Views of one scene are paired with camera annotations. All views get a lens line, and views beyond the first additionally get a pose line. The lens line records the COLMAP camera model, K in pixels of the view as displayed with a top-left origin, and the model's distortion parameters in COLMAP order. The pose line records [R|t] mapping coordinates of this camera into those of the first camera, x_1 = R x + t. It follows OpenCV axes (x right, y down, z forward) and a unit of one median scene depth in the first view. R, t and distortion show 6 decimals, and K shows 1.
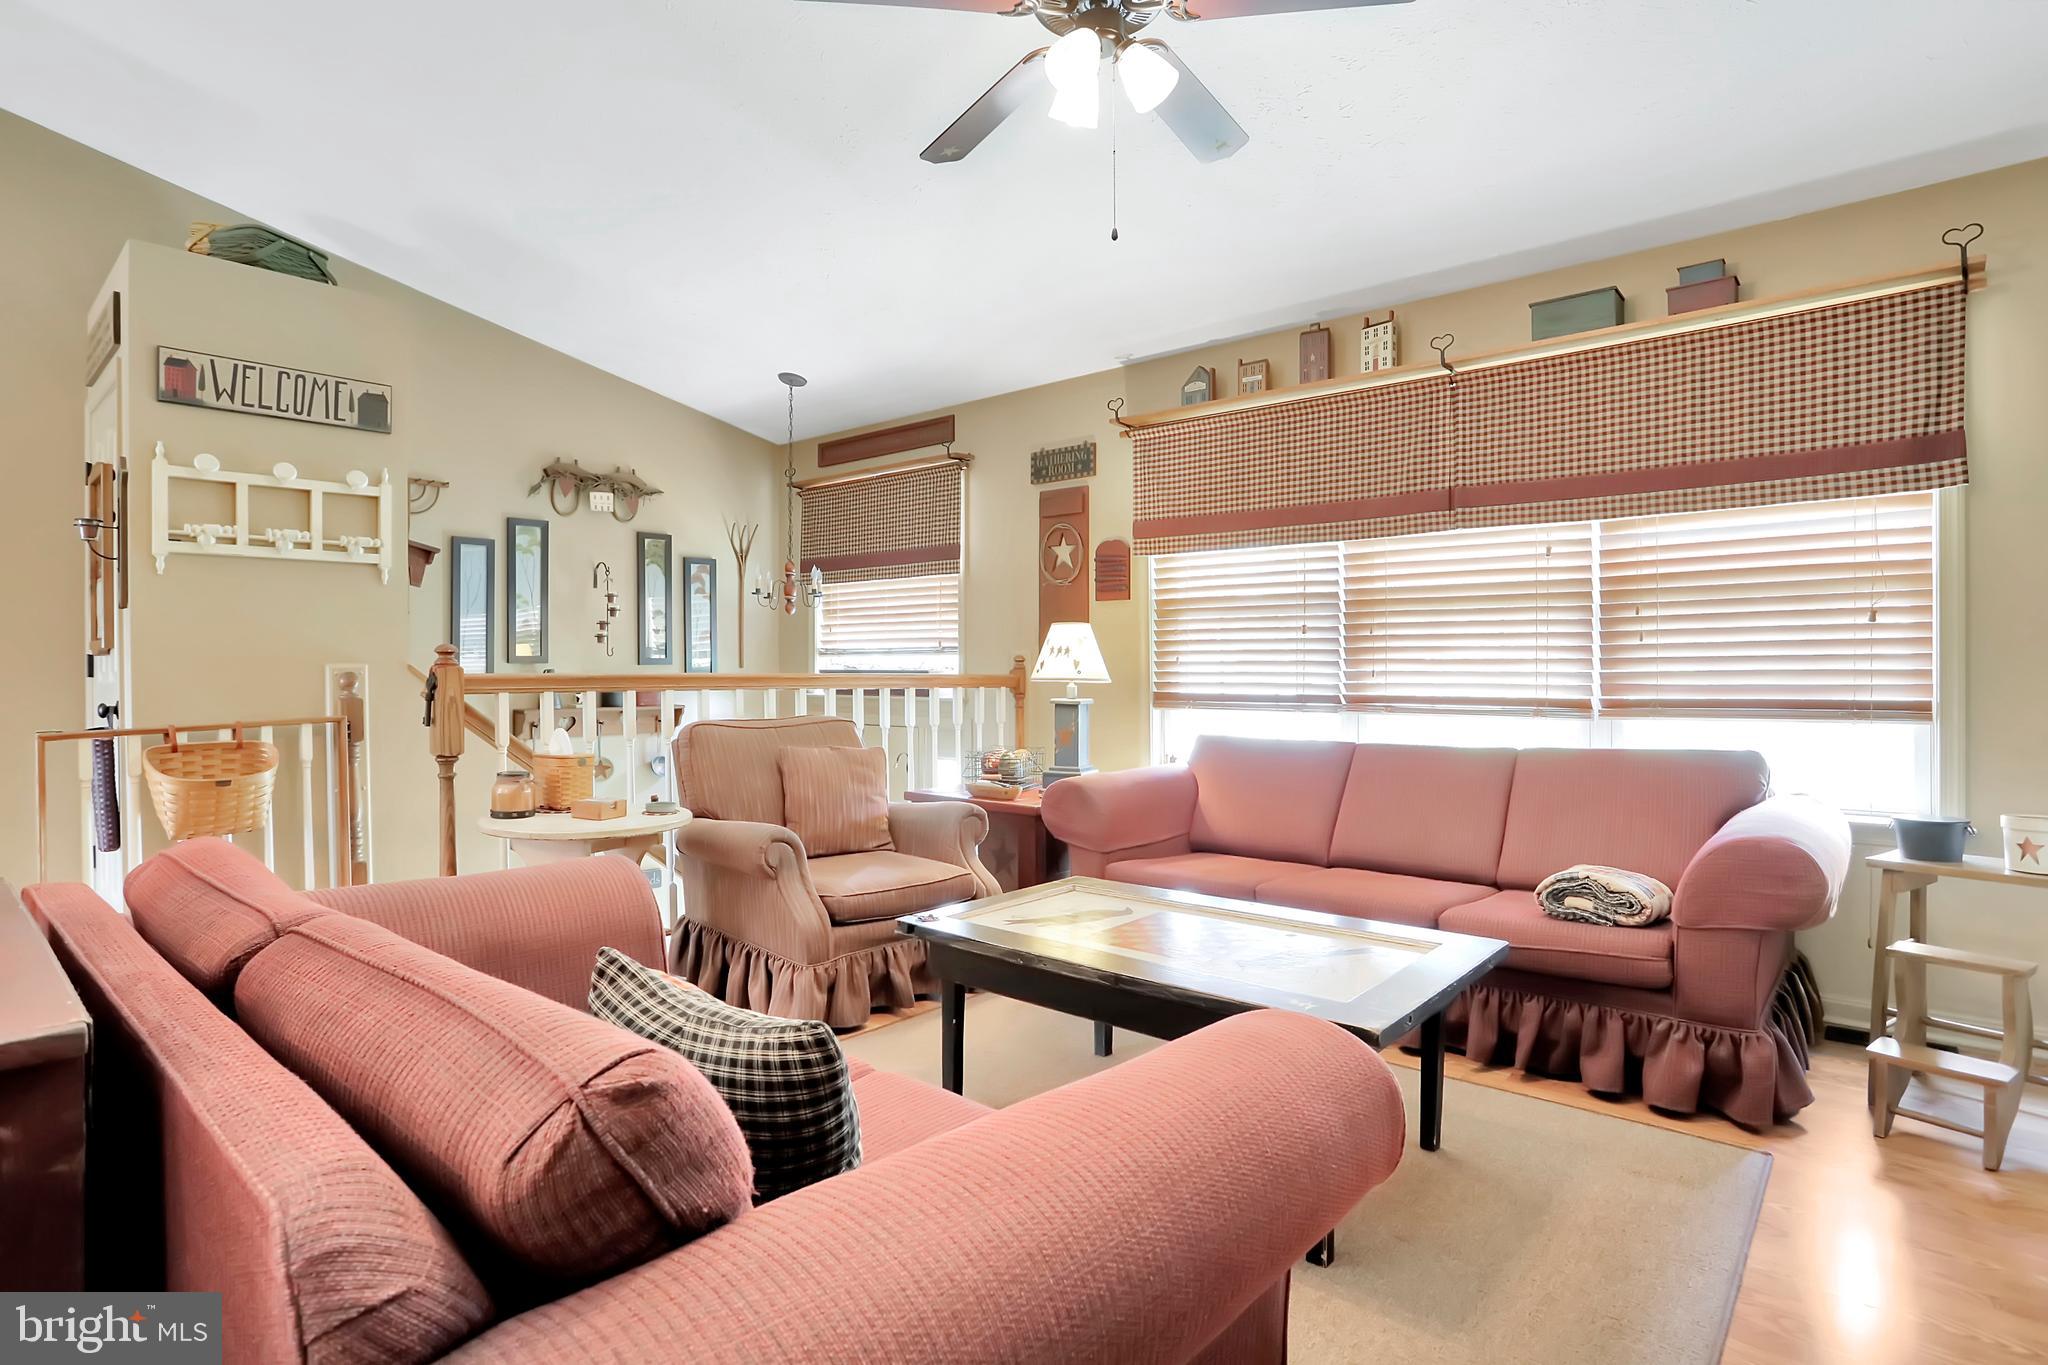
lens RADIAL K [[1079.9, 0, 1010.1], [0, 1079.9, 674.1], [0, 0, 1]] dist [-0.067448, 0.025765]
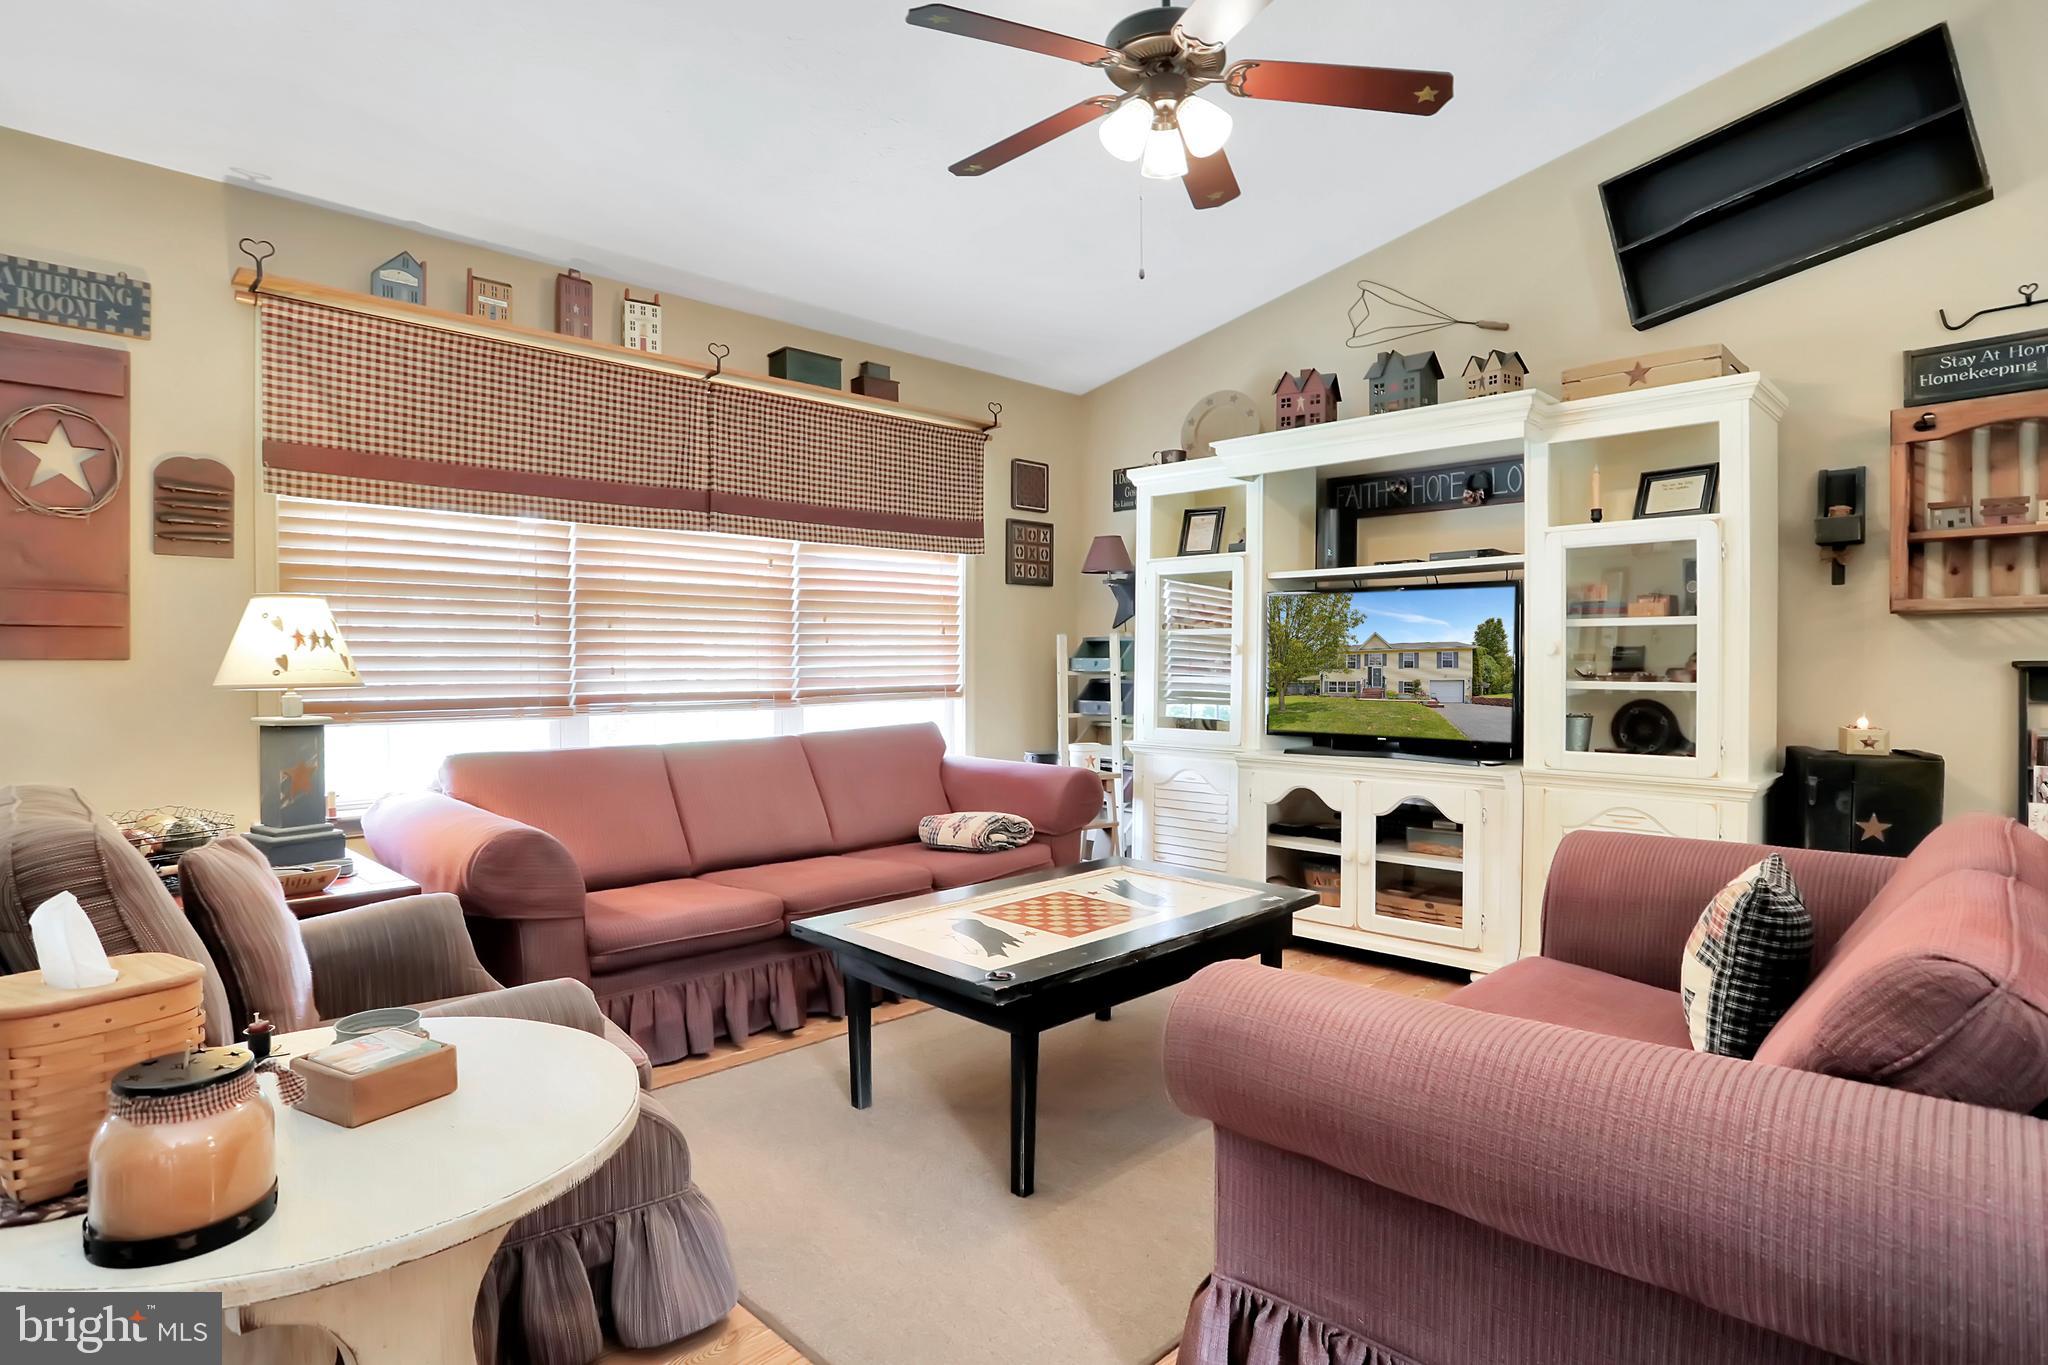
lens RADIAL K [[1079.9, 0, 1013.4], [0, 1079.9, 662.6], [0, 0, 1]] dist [-0.067448, 0.025765]
pose [[0.035607, -0.003652, 0.999359, -0.534443], [0.005449, 0.999979, 0.003460, -0.008736], [-0.999351, 0.005323, 0.035626, 0.577176]]
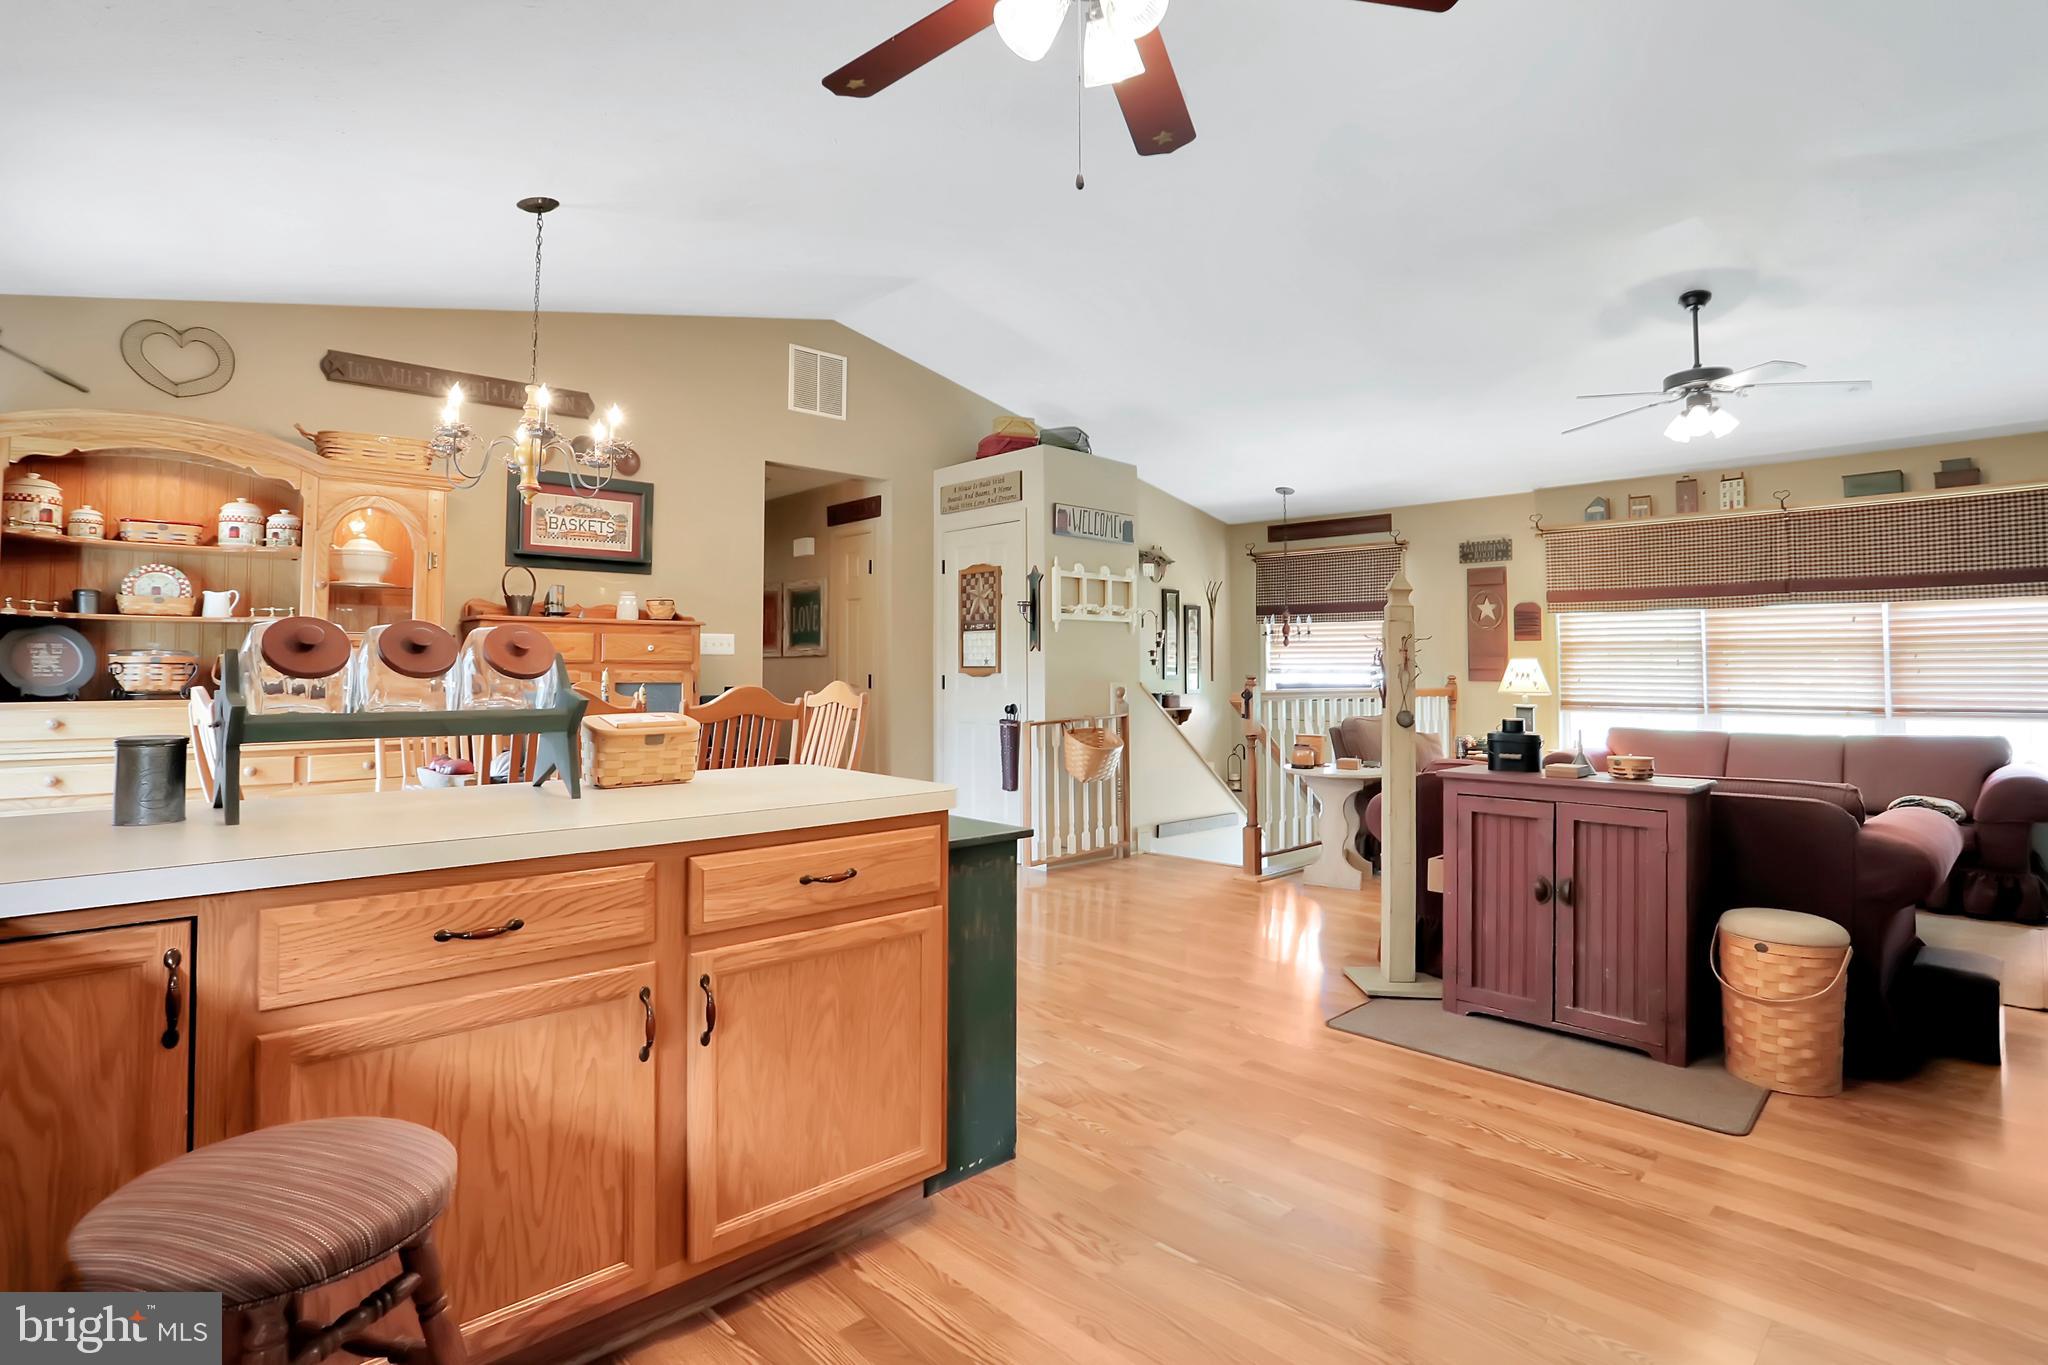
lens RADIAL K [[1026.9, 0, 1026.3], [0, 1026.9, 624.7], [0, 0, 1]] dist [-0.046318, 0.010508]
pose [[0.997575, 0.002318, -0.069561, -0.586710], [-0.005691, 0.998815, -0.048331, -0.018732], [0.069367, 0.048610, 0.996406, -0.572928]]
